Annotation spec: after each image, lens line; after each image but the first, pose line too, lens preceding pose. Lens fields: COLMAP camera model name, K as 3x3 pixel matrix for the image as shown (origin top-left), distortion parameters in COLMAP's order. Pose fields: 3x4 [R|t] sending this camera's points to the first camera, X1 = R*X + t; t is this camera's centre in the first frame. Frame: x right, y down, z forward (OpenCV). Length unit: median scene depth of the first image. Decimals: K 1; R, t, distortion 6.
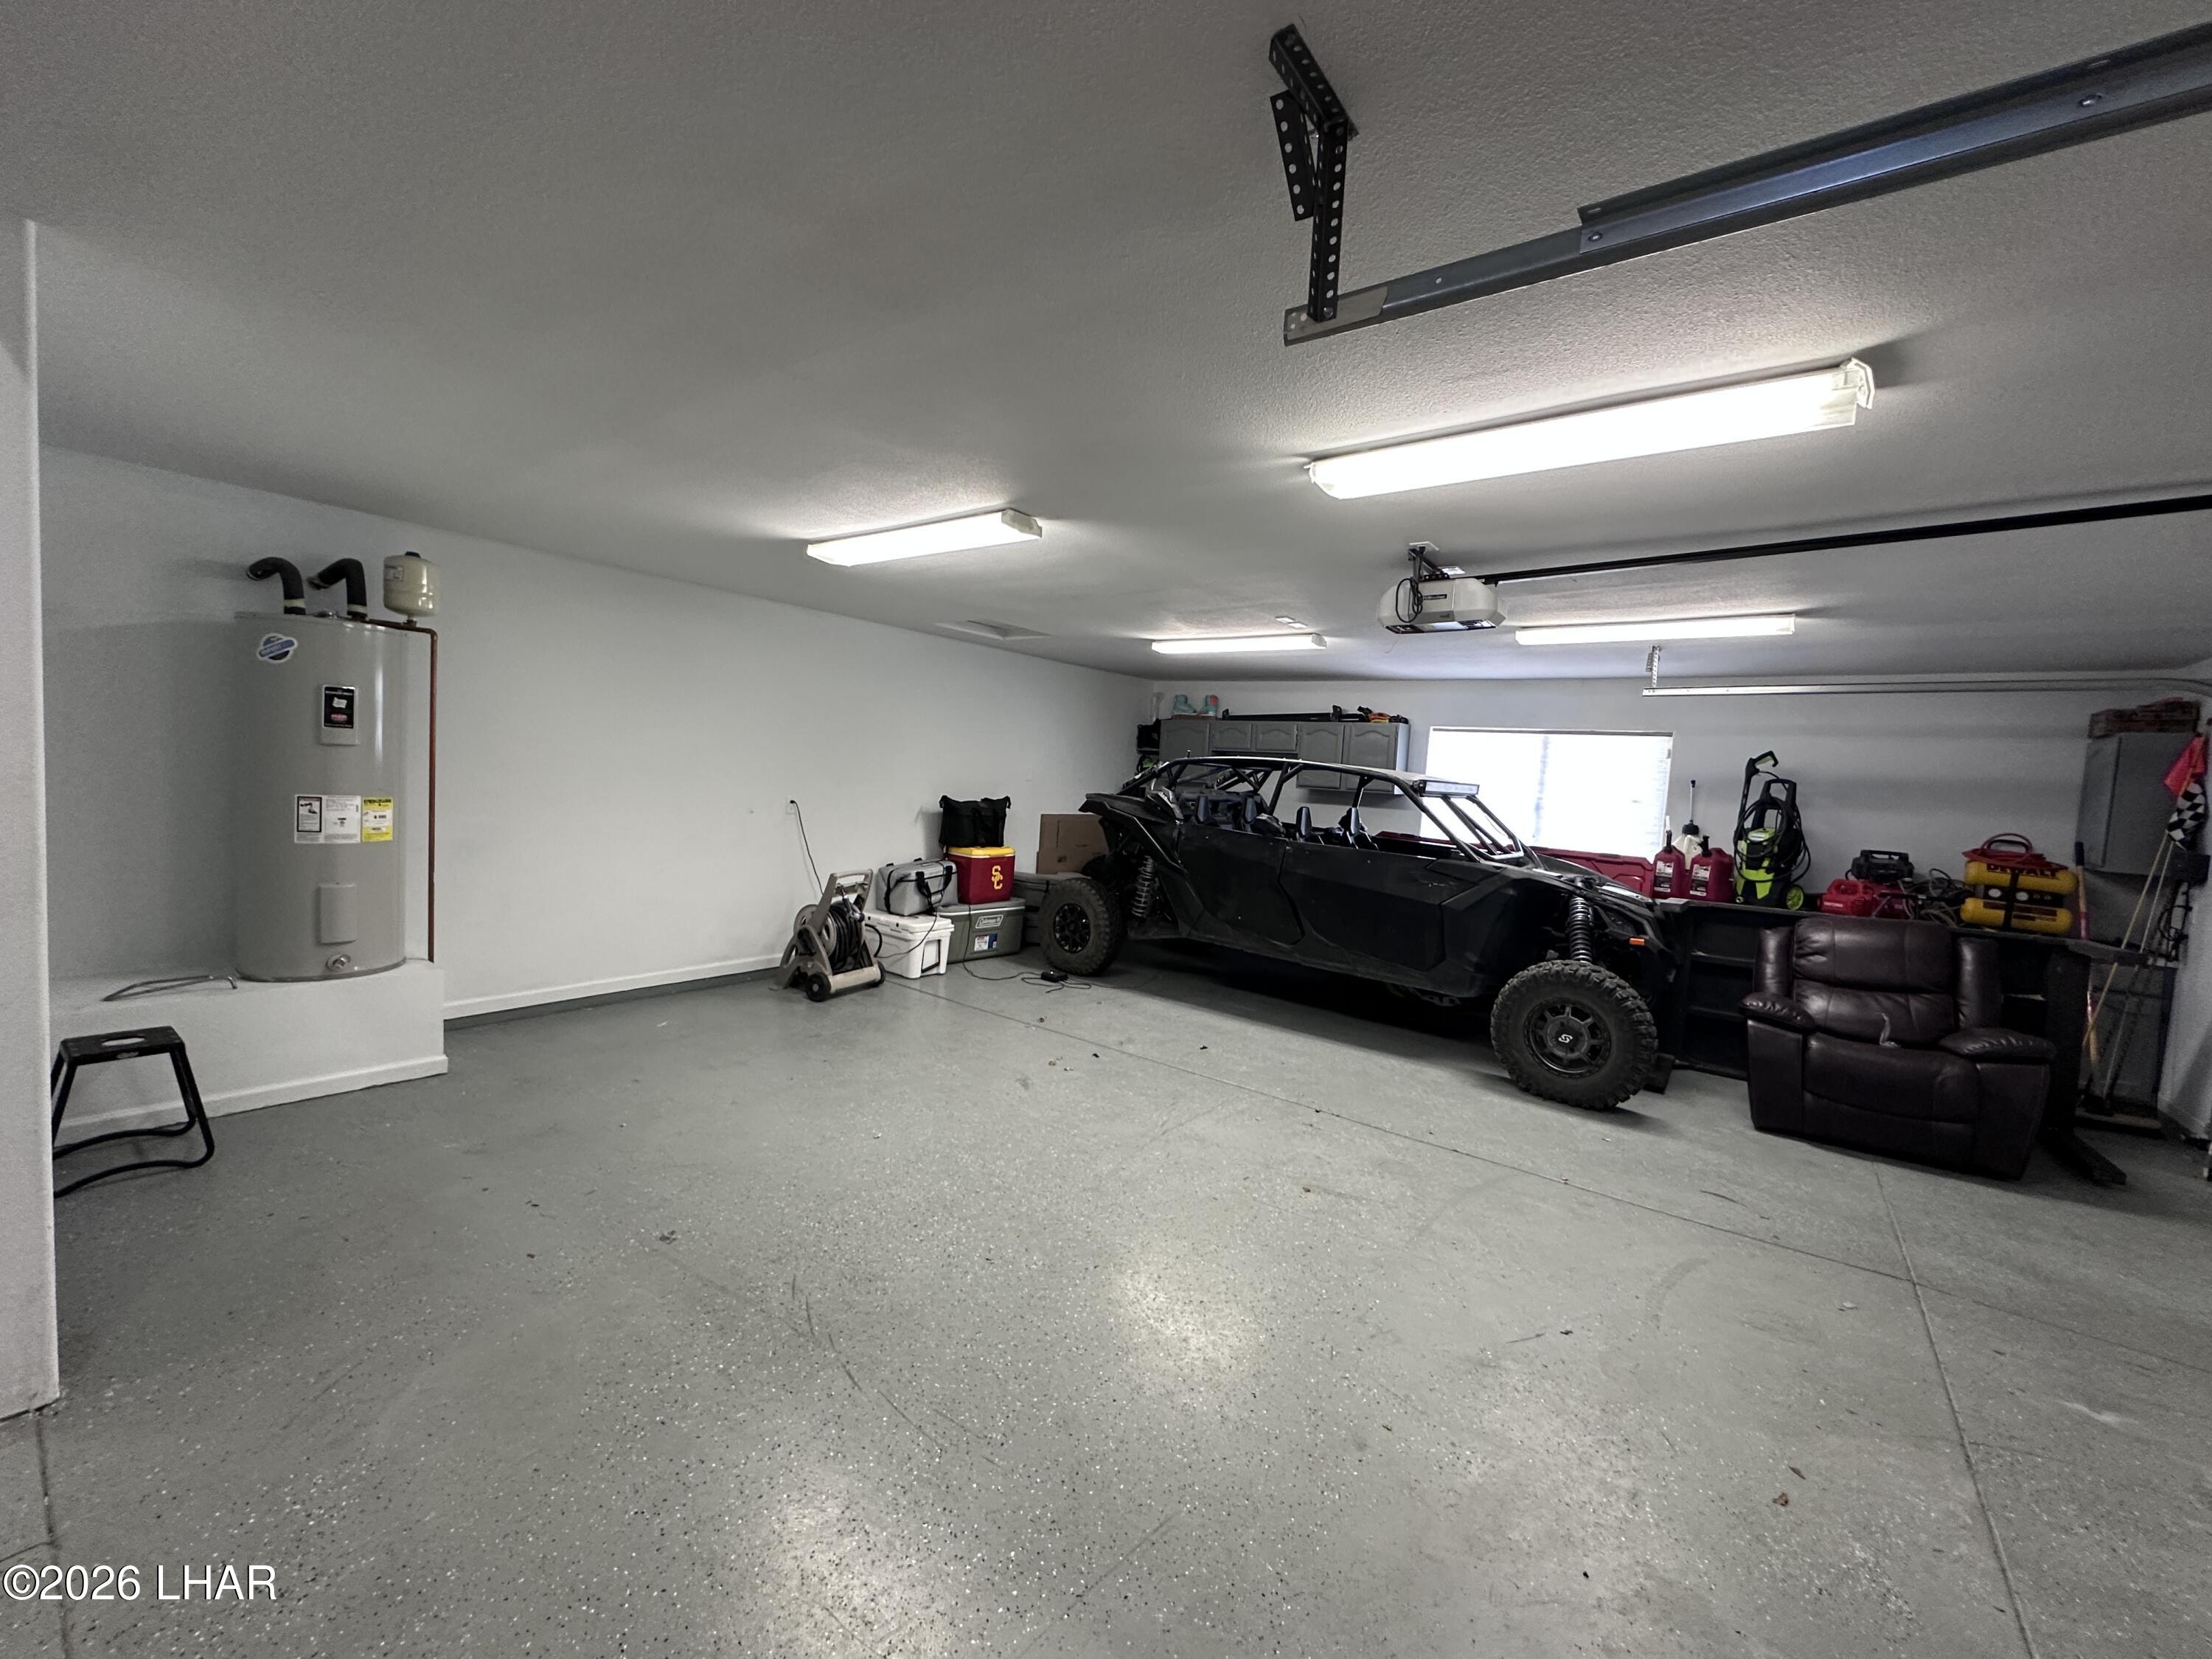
lens RADIAL K [[887.1, 0, 1104.1], [0, 887.1, 827.3], [0, 0, 1]] dist [-0.003411, 0.000178]
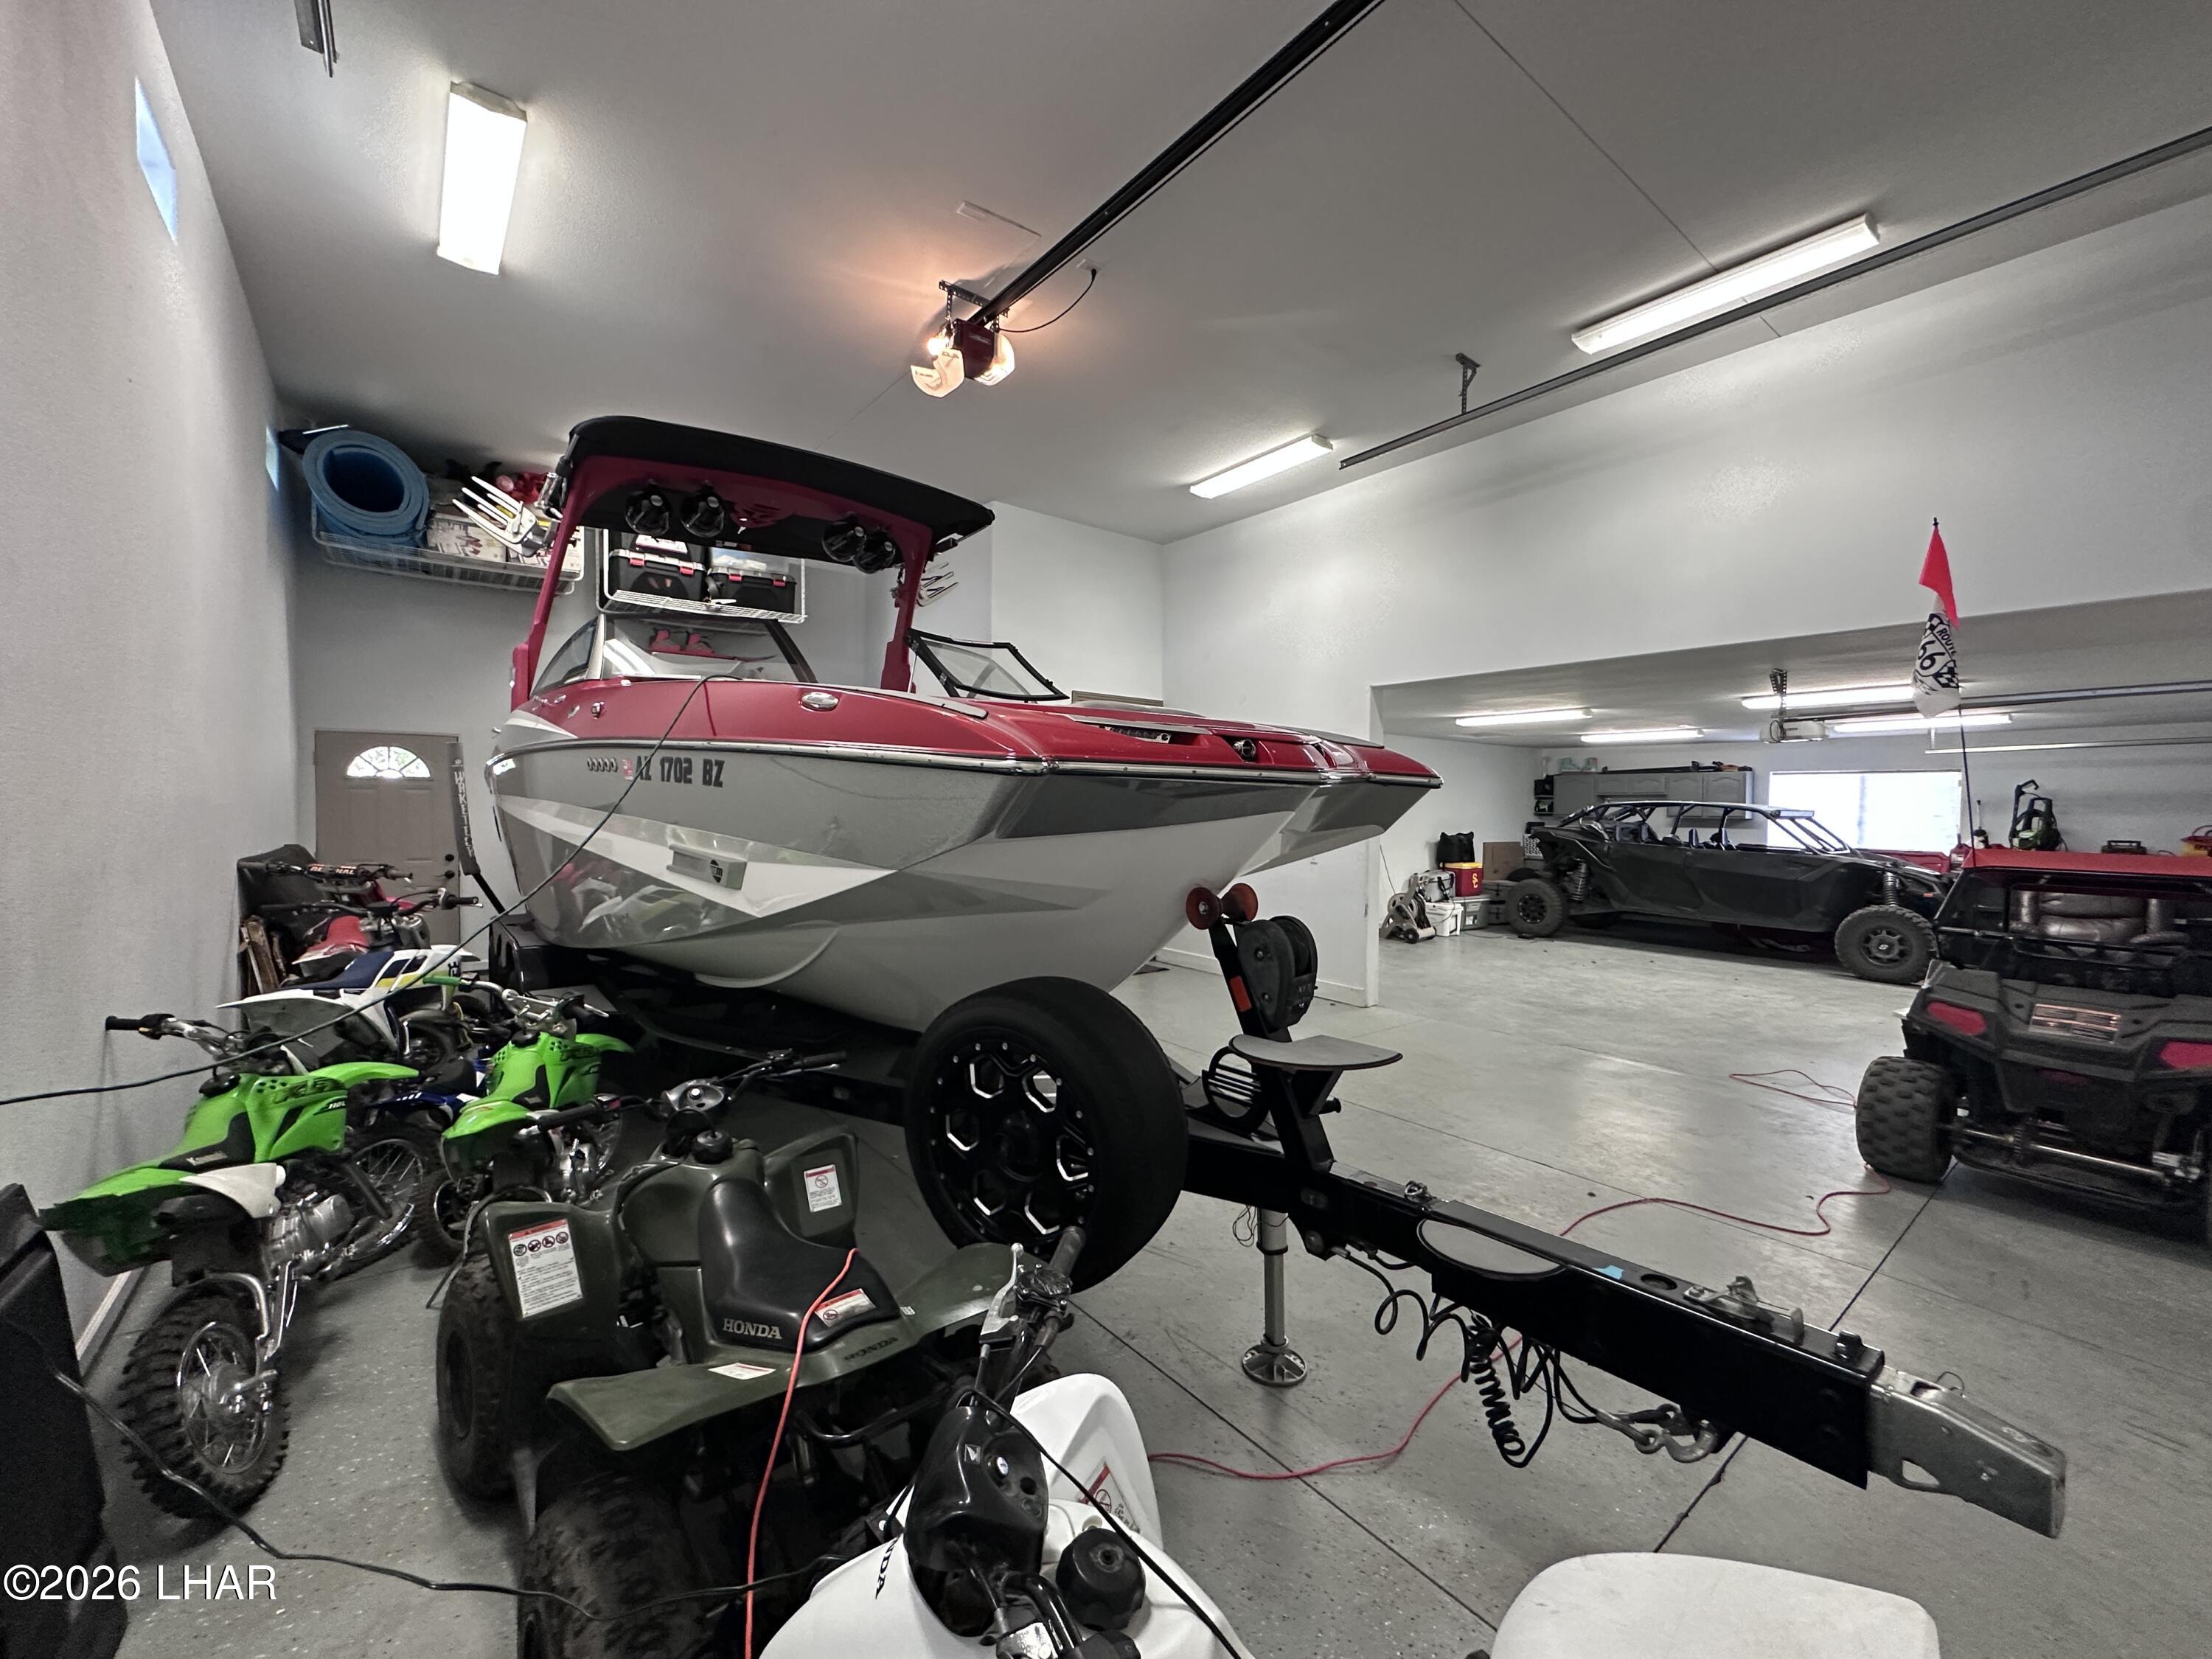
lens RADIAL K [[887.1, 0, 1104.1], [0, 887.1, 827.3], [0, 0, 1]] dist [-0.003411, 0.000178]
pose [[0.965442, -0.044973, -0.256709, -0.408103], [0.032117, 0.998021, -0.054055, 0.027666], [0.258632, 0.043942, 0.964976, -0.877802]]
